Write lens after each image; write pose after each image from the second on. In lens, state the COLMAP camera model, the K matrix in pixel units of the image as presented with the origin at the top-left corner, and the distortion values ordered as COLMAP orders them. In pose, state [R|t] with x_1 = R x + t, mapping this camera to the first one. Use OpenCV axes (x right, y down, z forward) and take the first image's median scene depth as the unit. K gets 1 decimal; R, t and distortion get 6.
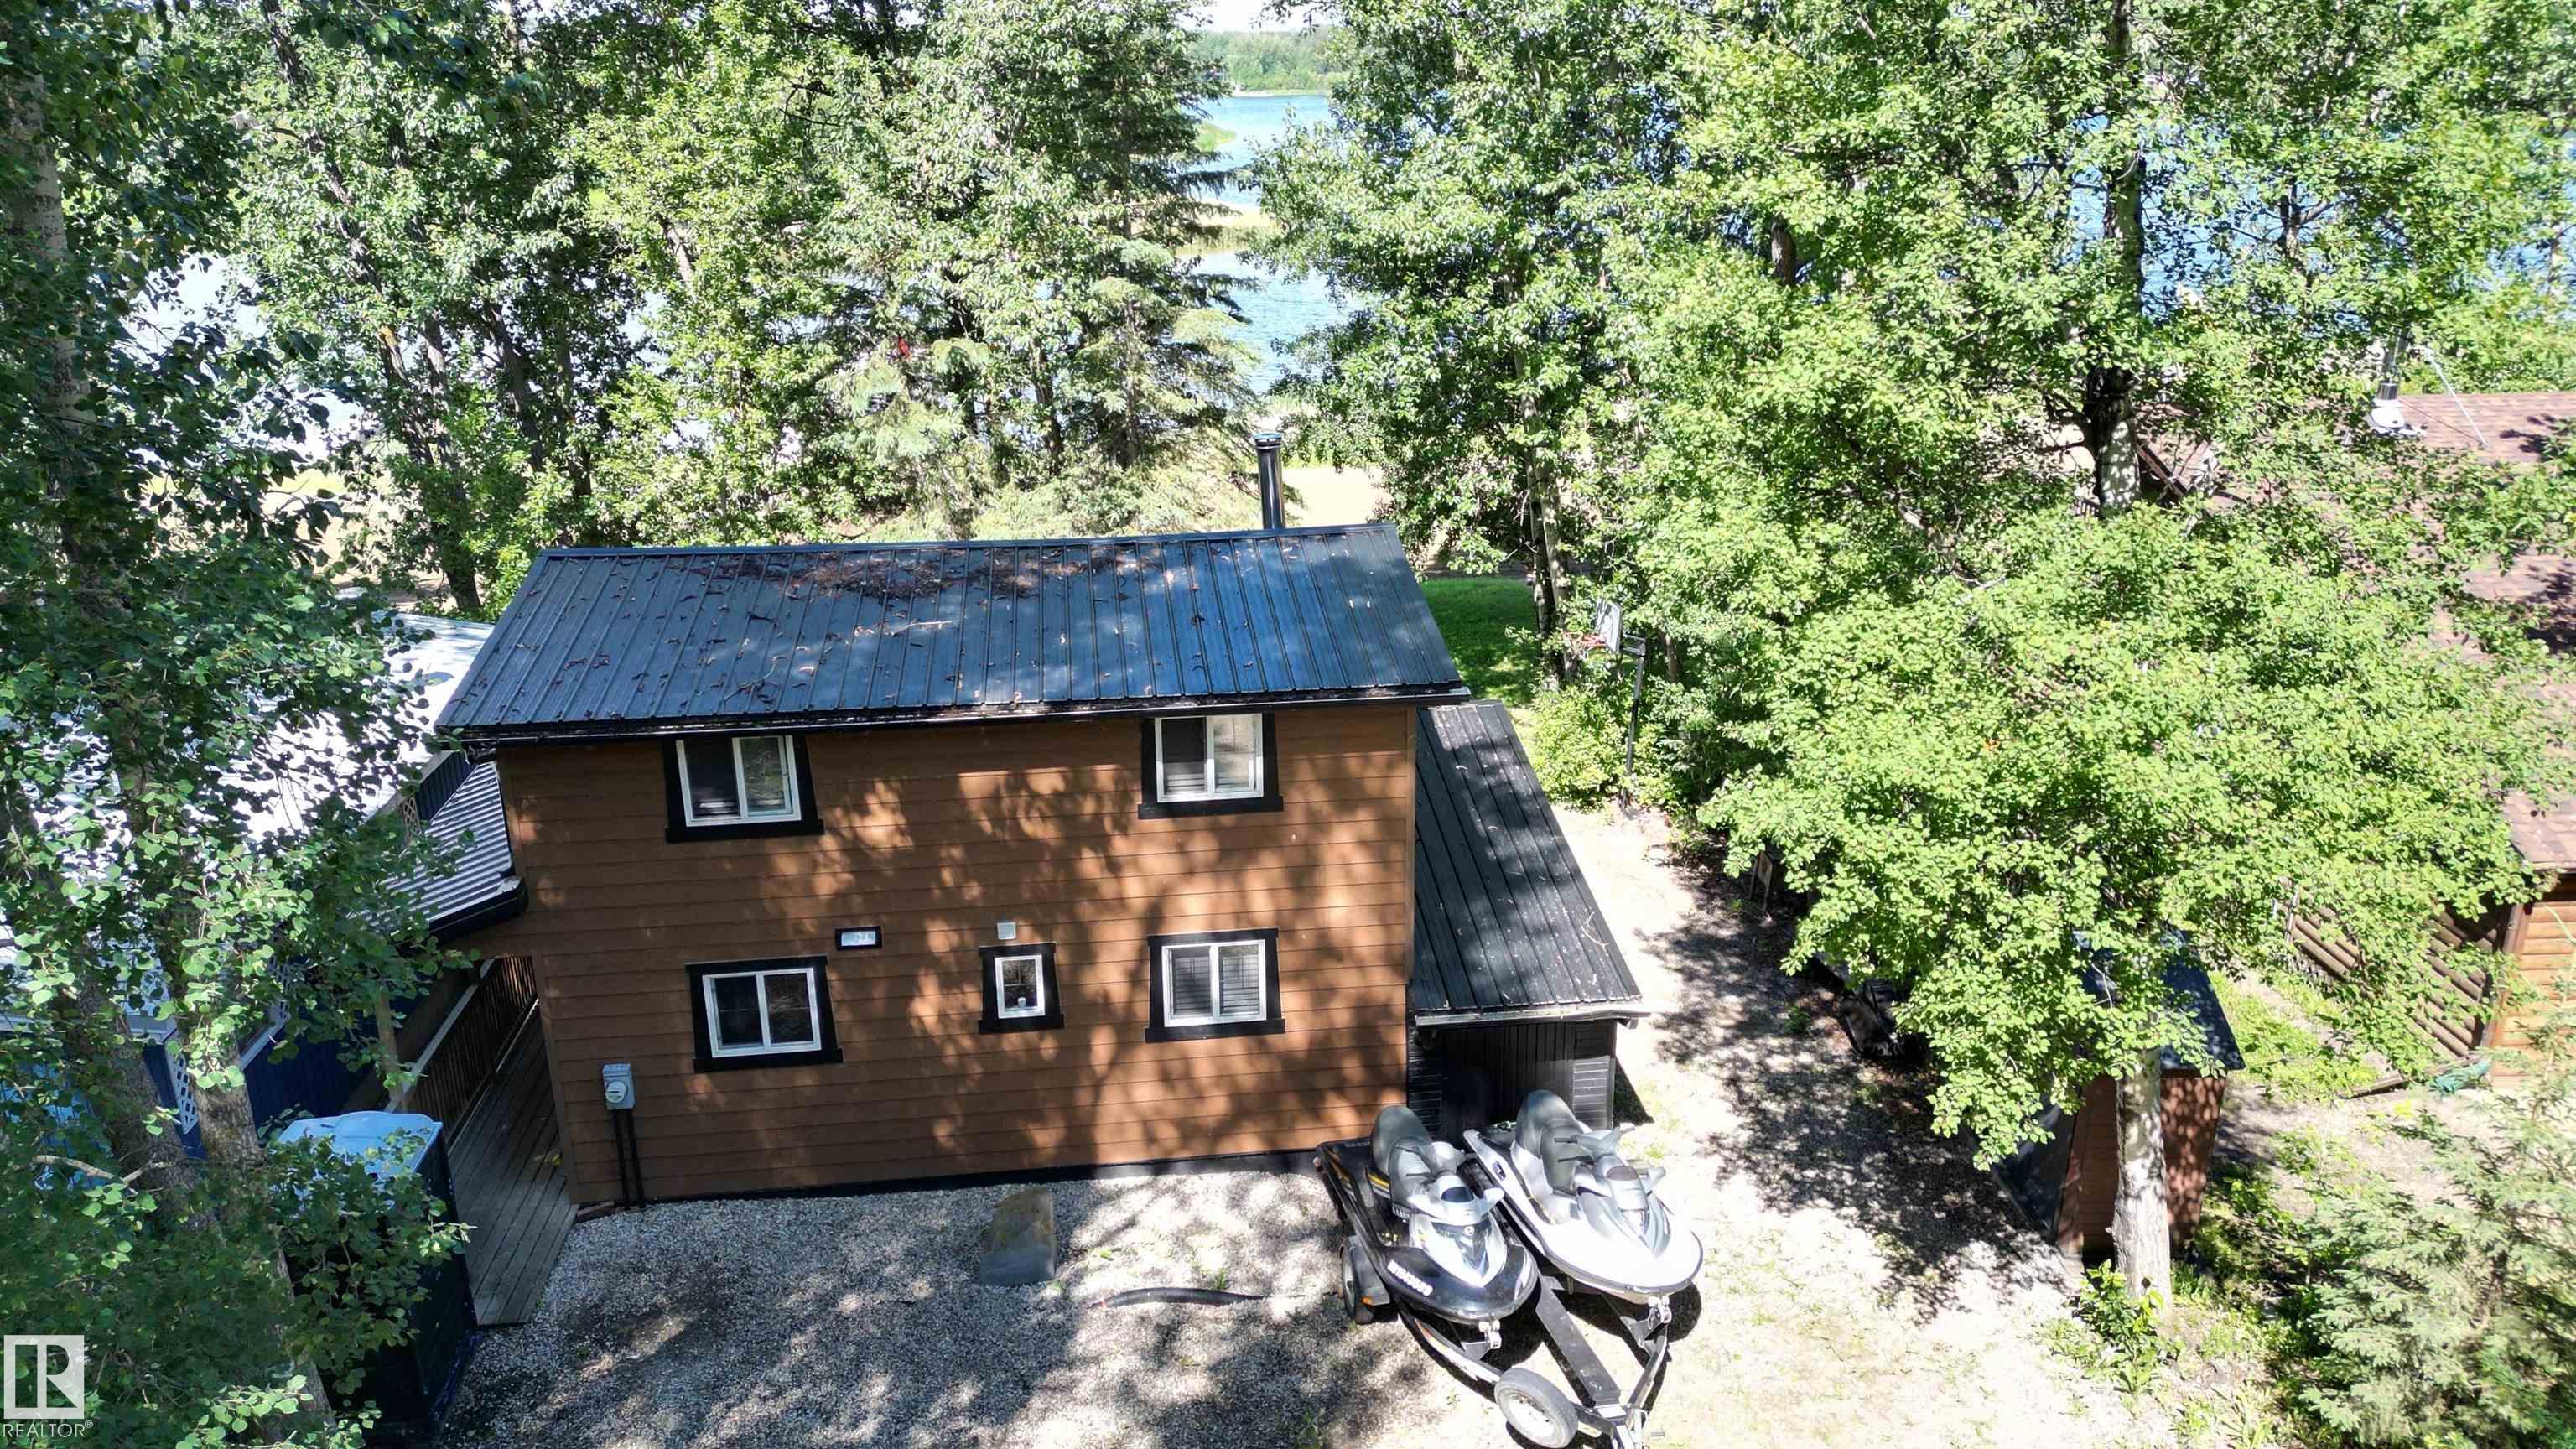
lens RADIAL K [[1842.3, 0, 1306.7], [0, 1842.3, 721.2], [0, 0, 1]] dist [0.039909, 0.000629]
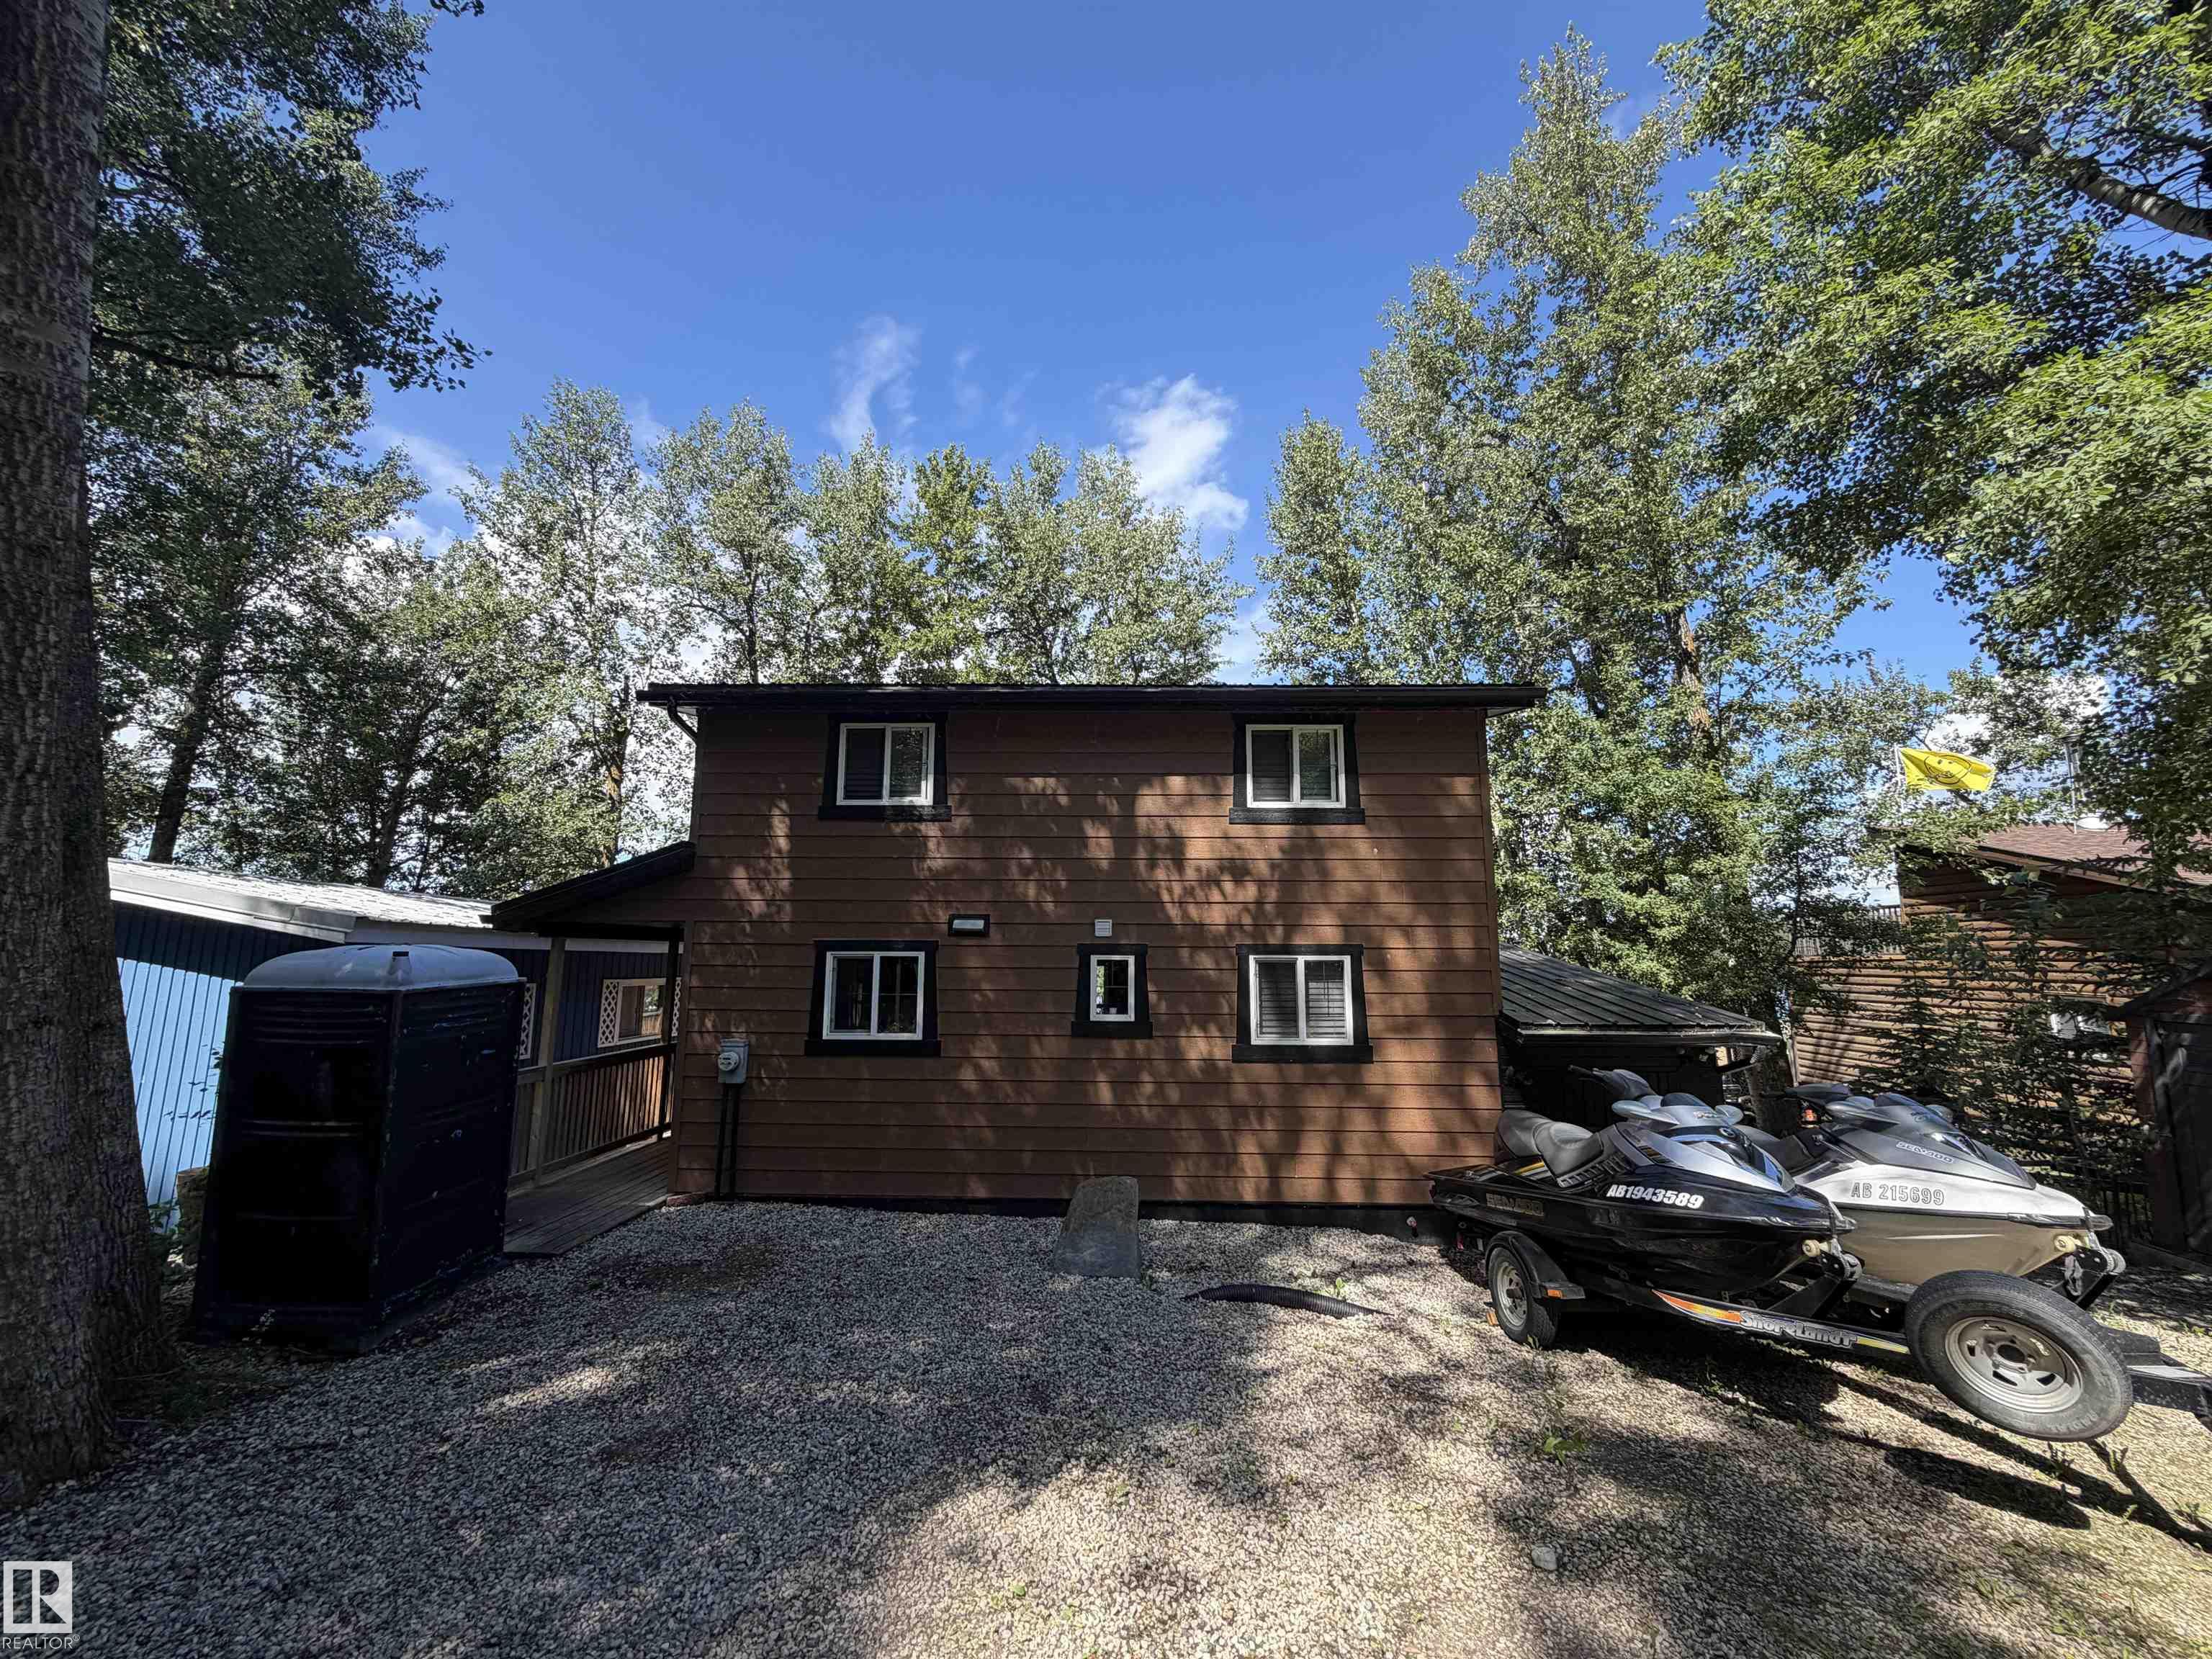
lens RADIAL K [[881.3, 0, 1097.7], [0, 881.3, 830.1], [0, 0, 1]] dist [-0.000417, 0.000197]
pose [[0.987181, -0.014195, -0.158973, -0.084745], [-0.062787, 0.881188, -0.468578, 0.302040], [0.146737, 0.472552, 0.869001, 0.531893]]
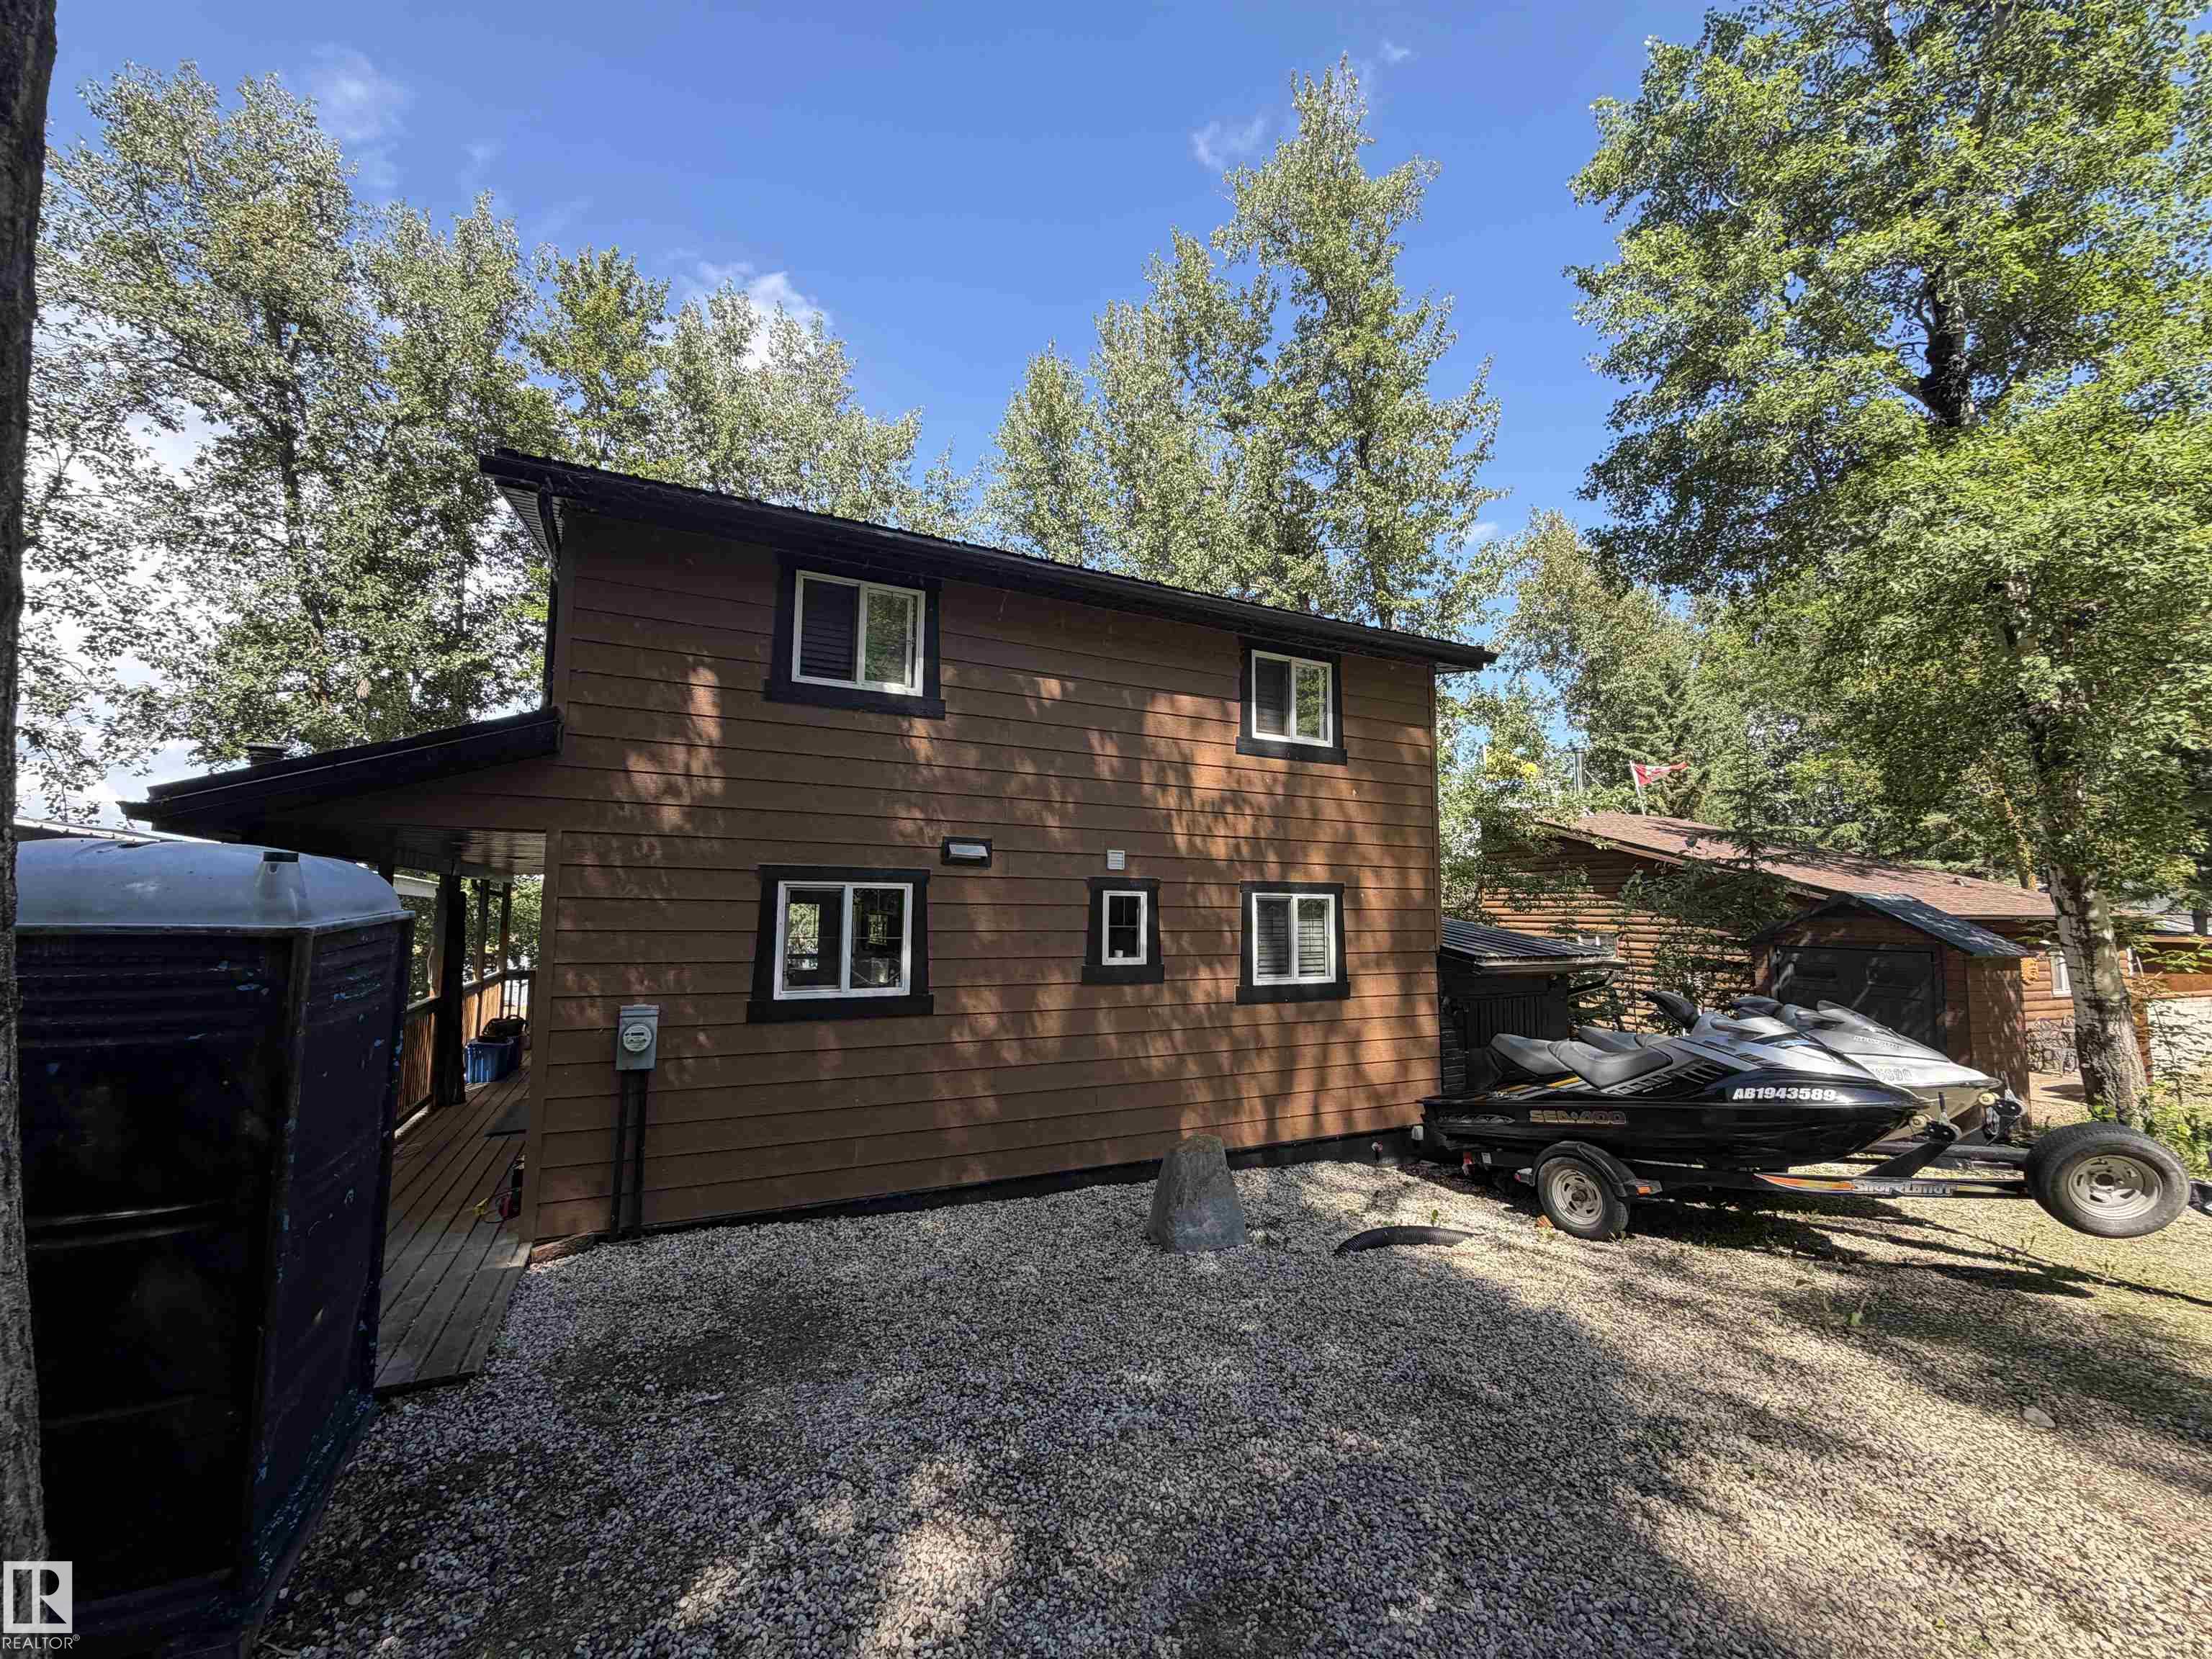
lens RADIAL K [[881.3, 0, 1097.2], [0, 881.3, 832.1], [0, 0, 1]] dist [-0.000417, 0.000197]
pose [[0.946457, 0.040681, 0.320257, -0.314095], [0.099073, 0.907558, -0.408073, 0.281223], [-0.307252, 0.417952, 0.854934, 0.617489]]
